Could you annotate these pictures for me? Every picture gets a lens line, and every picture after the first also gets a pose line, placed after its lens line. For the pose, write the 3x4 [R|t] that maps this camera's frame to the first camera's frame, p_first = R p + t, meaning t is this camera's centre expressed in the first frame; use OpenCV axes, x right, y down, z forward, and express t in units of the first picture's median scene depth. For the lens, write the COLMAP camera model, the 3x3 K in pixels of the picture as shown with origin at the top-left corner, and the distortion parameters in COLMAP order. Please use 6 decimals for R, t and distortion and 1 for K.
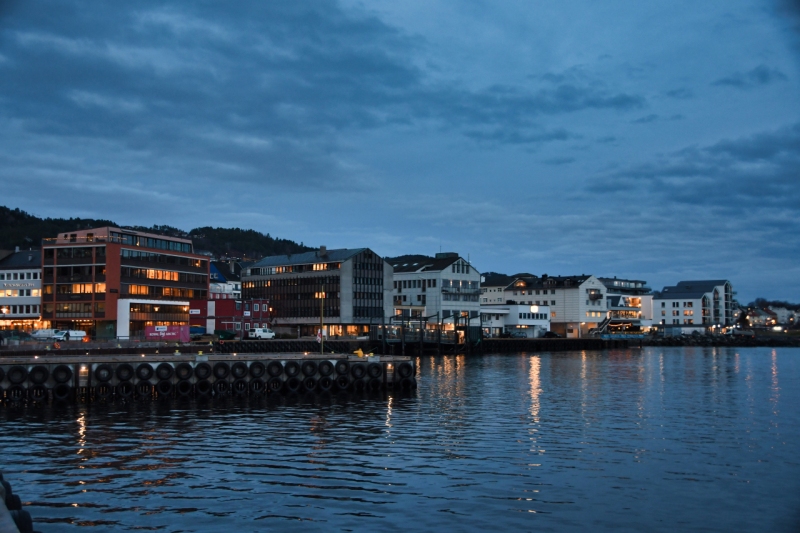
lens RADIAL K [[974.2, 0, 399.8], [0, 974.2, 267.0], [0, 0, 1]] dist [0.020883, 0.000000]
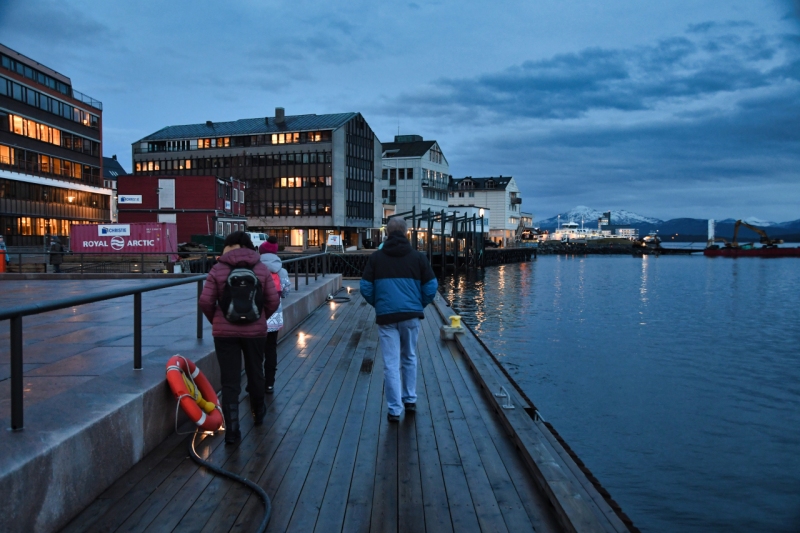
lens RADIAL K [[749.9, 0, 400.0], [0, 749.9, 263.8], [0, 0, 1]] dist [-0.000116, 0.000000]
pose [[0.930265, -0.009697, 0.366759, -0.191002], [-0.026265, 0.995326, 0.092936, 0.033613], [-0.365946, -0.096088, 0.925662, 0.498420]]
